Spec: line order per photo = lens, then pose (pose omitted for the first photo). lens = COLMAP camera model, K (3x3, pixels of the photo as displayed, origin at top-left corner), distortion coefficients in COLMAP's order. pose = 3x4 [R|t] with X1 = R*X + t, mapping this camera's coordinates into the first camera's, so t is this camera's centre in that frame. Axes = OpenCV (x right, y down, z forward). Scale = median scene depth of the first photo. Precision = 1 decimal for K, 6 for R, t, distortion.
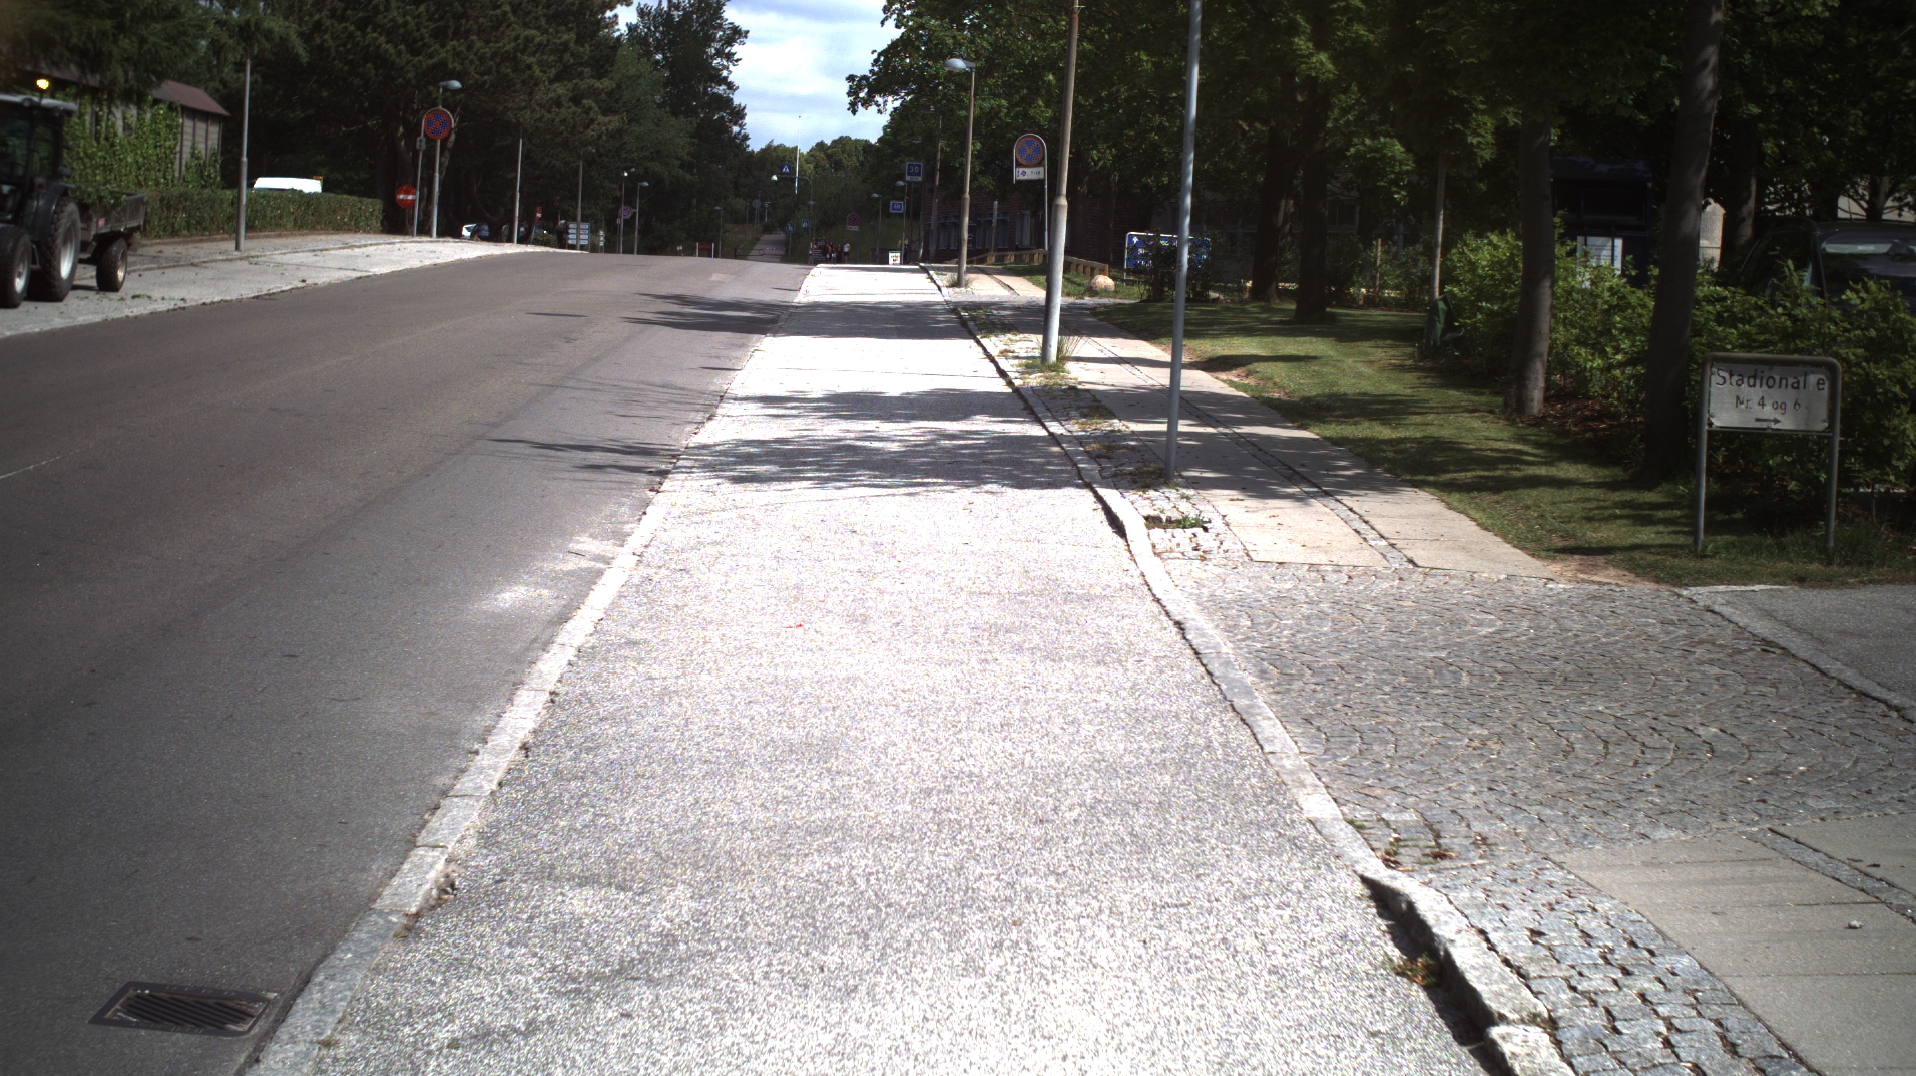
lens RADIAL K [[3479.8, 0, 958.0], [0, 3479.8, 538.0], [0, 0, 1]] dist [-0.297387, 0.461245]
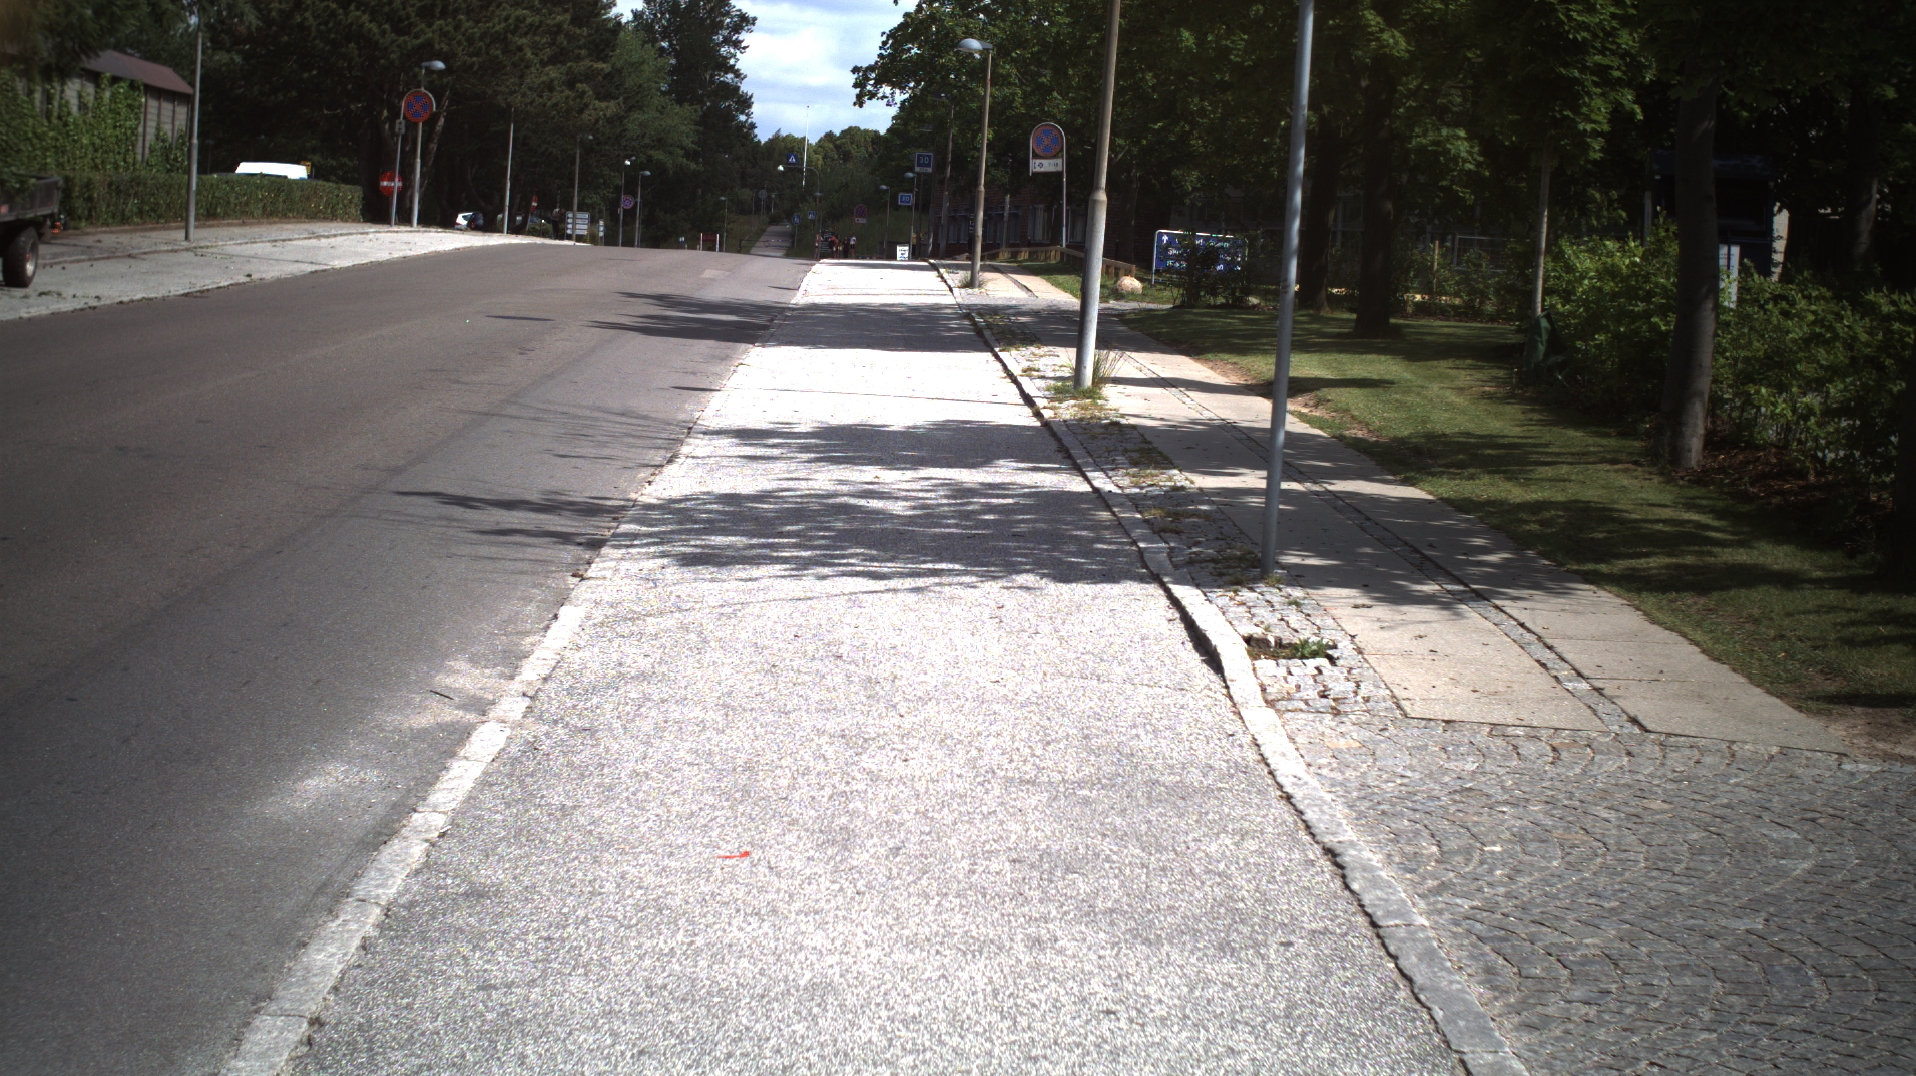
lens RADIAL K [[3479.8, 0, 958.0], [0, 3479.8, 538.0], [0, 0, 1]] dist [-0.297387, 0.461245]
pose [[0.999948, 0.010038, -0.001579, -0.001547], [-0.010034, 0.999947, 0.002159, -0.009585], [0.001601, -0.002143, 0.999996, 0.097471]]
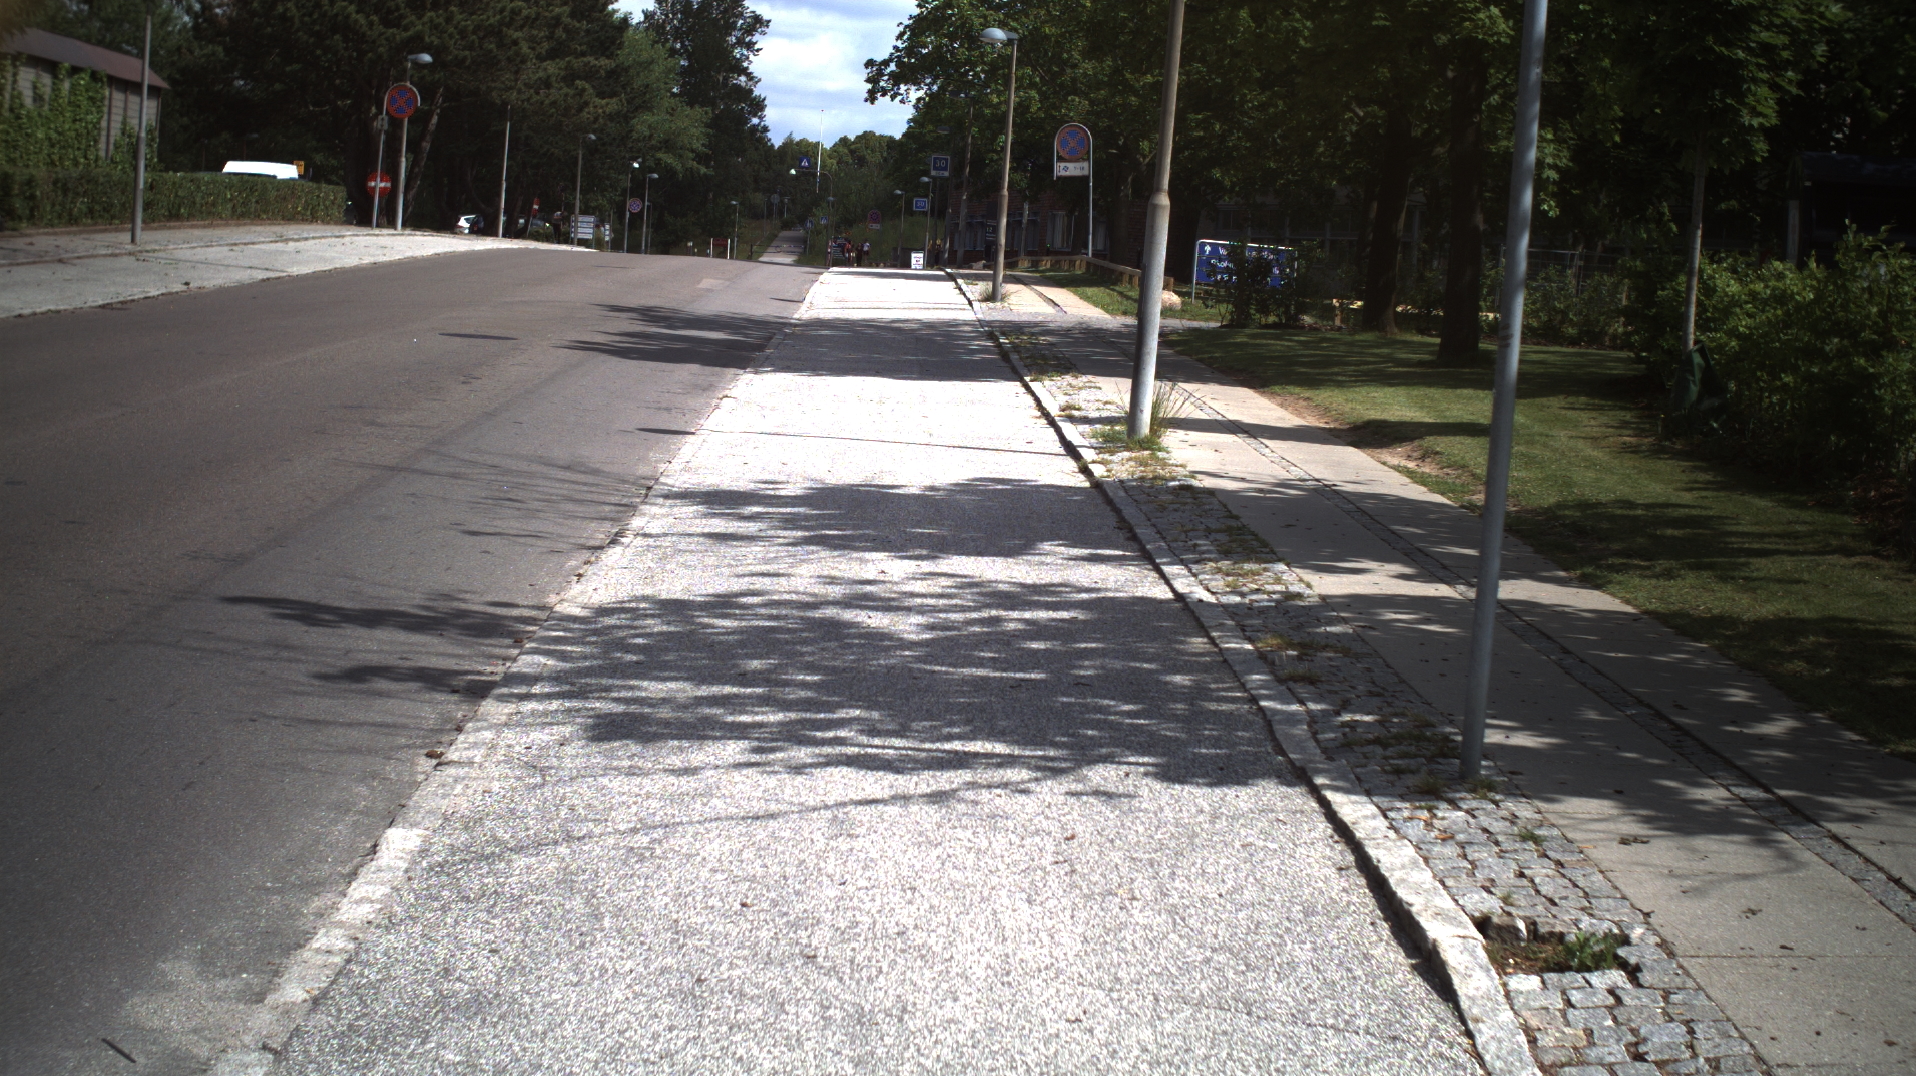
lens RADIAL K [[3479.8, 0, 958.0], [0, 3479.8, 538.0], [0, 0, 1]] dist [-0.297387, 0.461245]
pose [[0.999836, 0.017353, -0.005165, -0.003538], [-0.017350, 0.999849, 0.000453, -0.018511], [0.005172, -0.000364, 0.999987, 0.195195]]
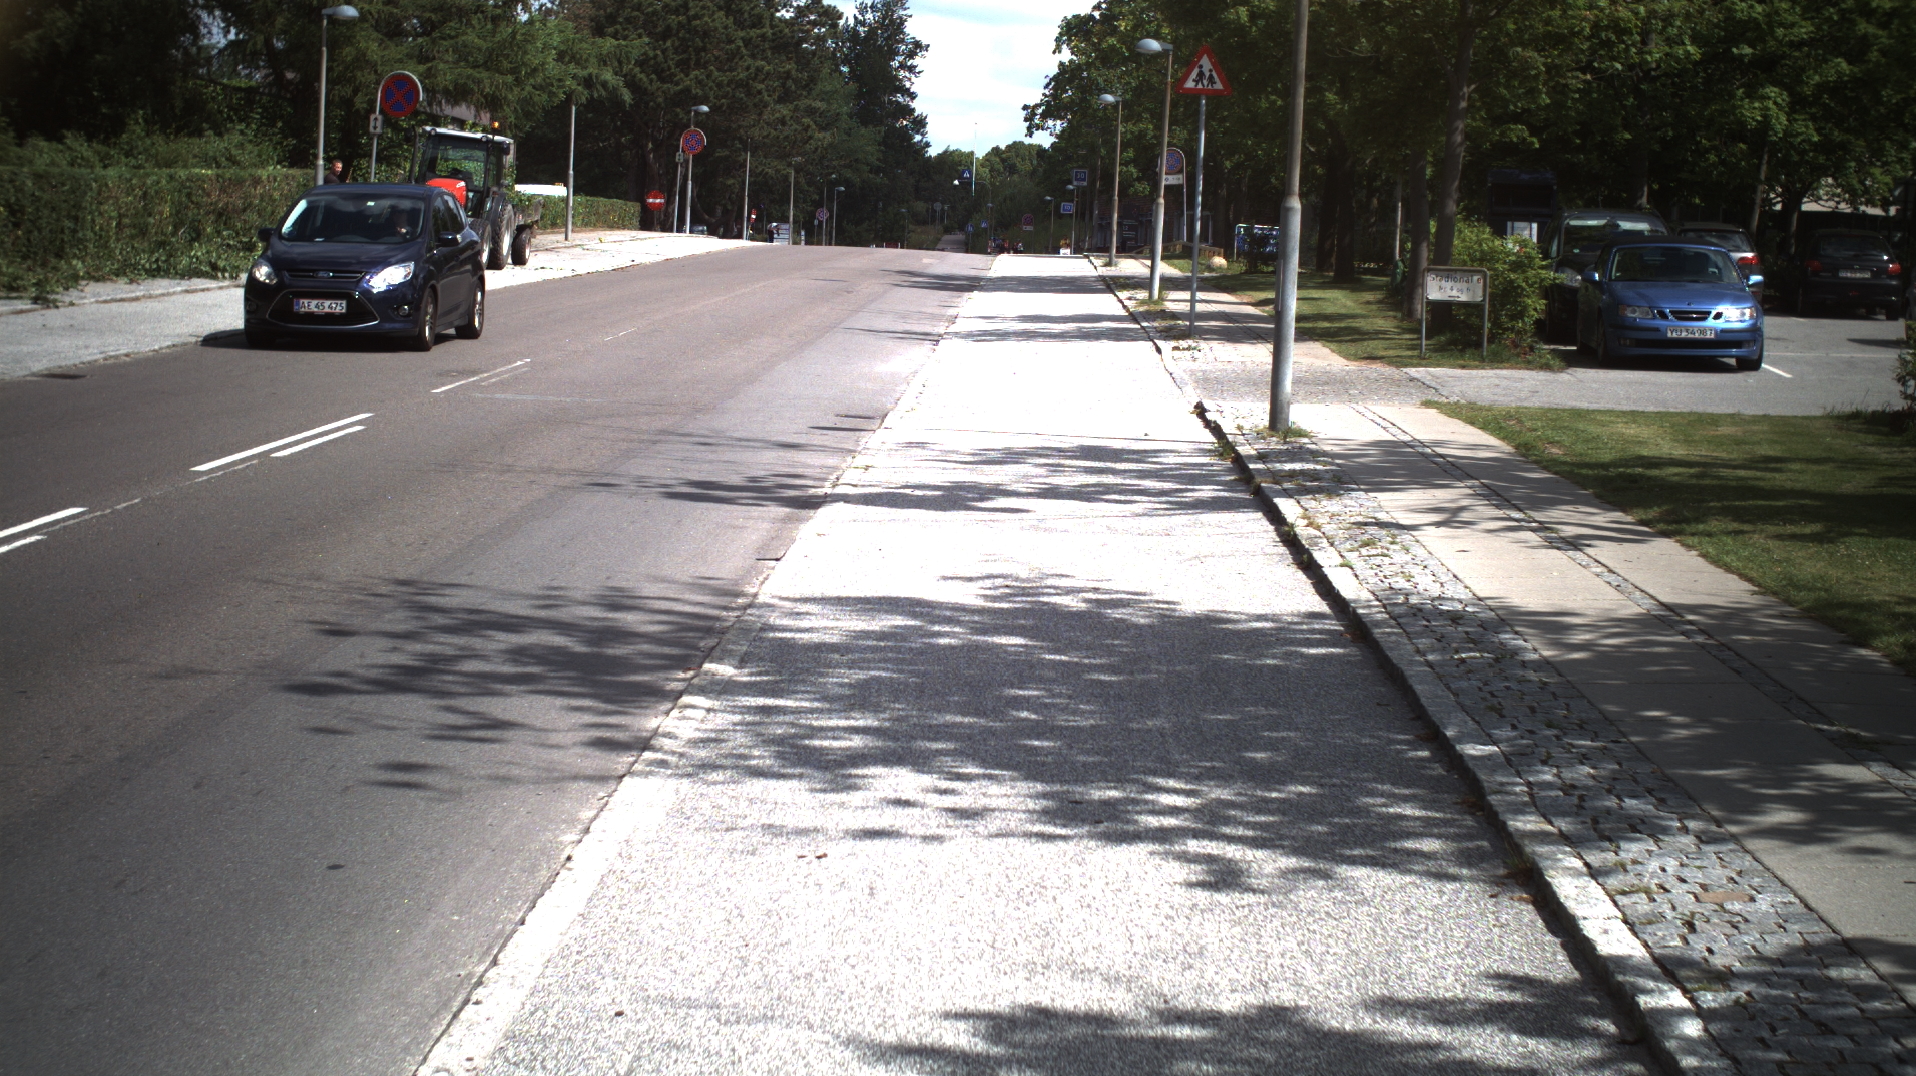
lens RADIAL K [[3479.8, 0, 958.0], [0, 3479.8, 538.0], [0, 0, 1]] dist [-0.297387, 0.461245]
pose [[0.998738, -0.002145, -0.050171, 0.010036], [0.002104, 0.999997, -0.000878, 0.038714], [0.050173, 0.000771, 0.998740, -0.389744]]
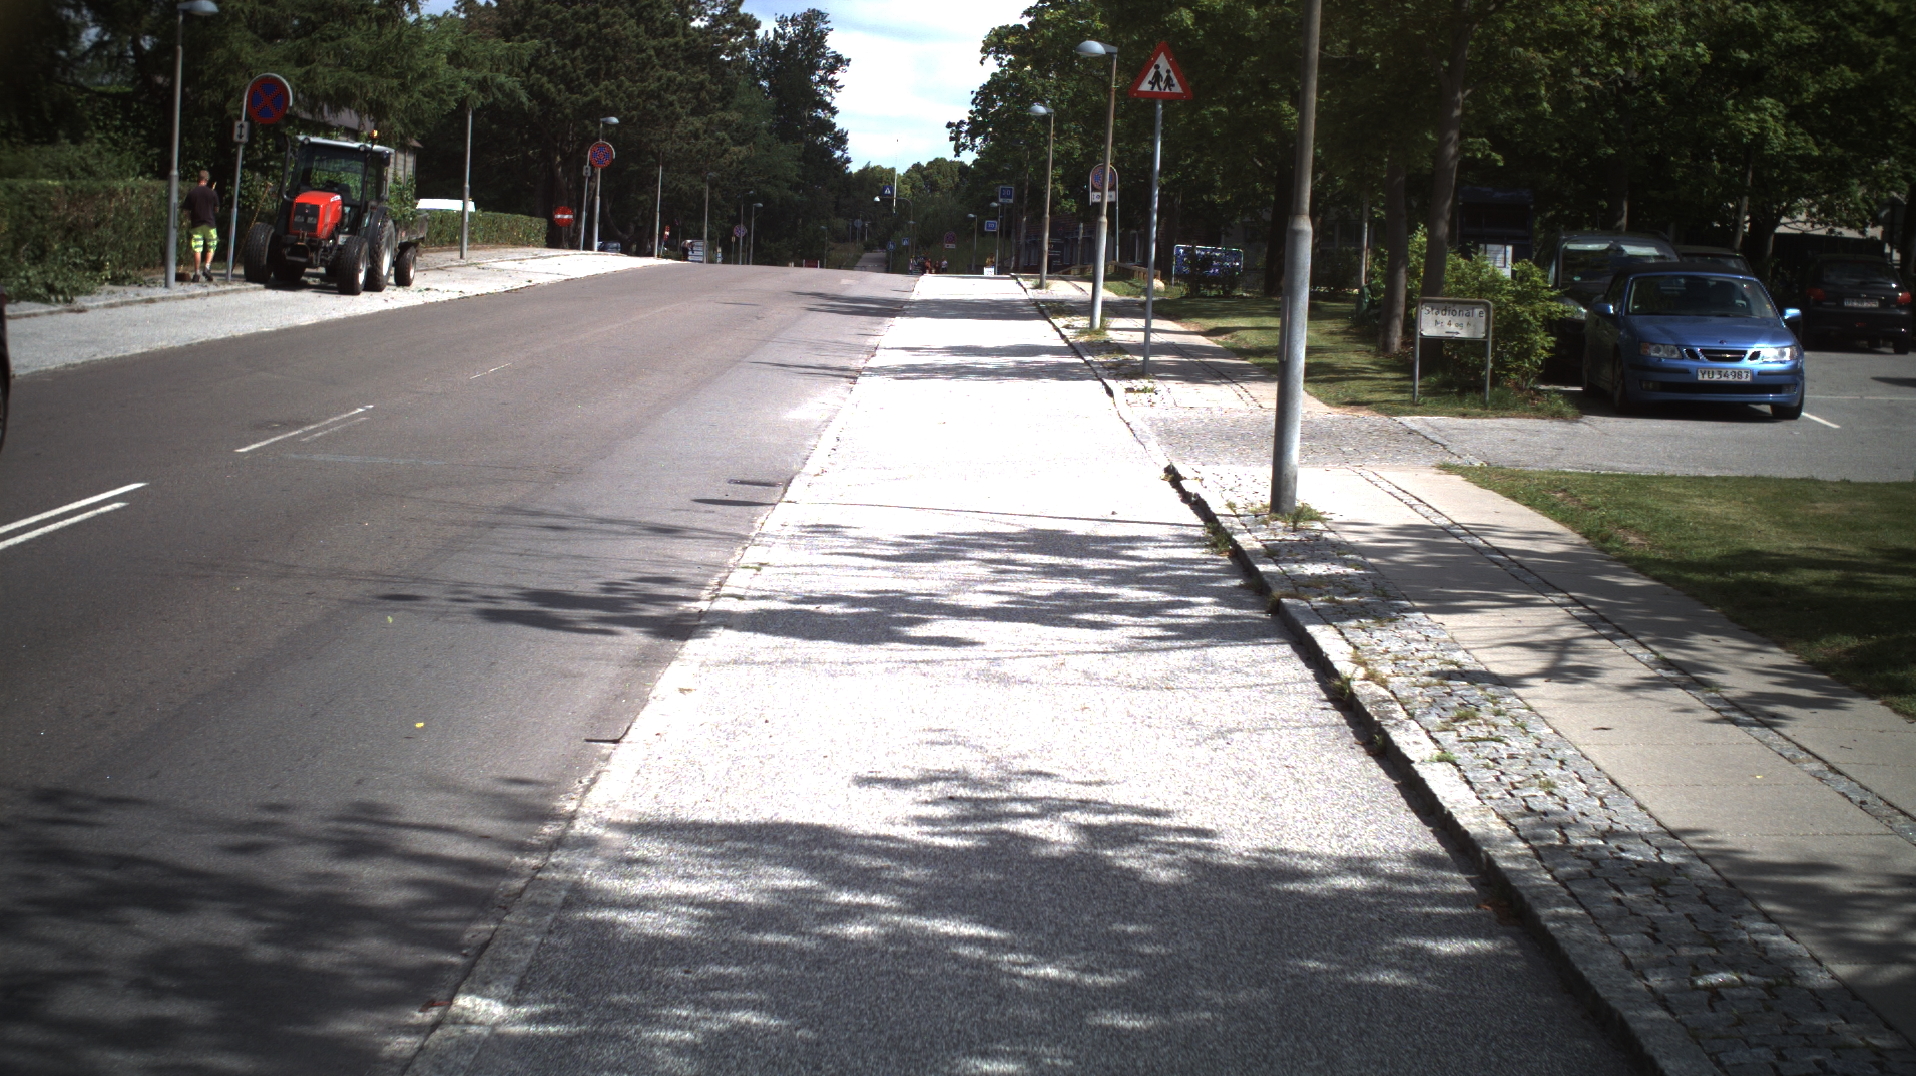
lens RADIAL K [[3479.8, 0, 958.0], [0, 3479.8, 538.0], [0, 0, 1]] dist [-0.297387, 0.461245]
pose [[0.999634, 0.001161, -0.027020, 0.005100], [-0.001317, 0.999983, -0.005756, 0.028952], [0.027012, 0.005790, 0.999618, -0.292802]]
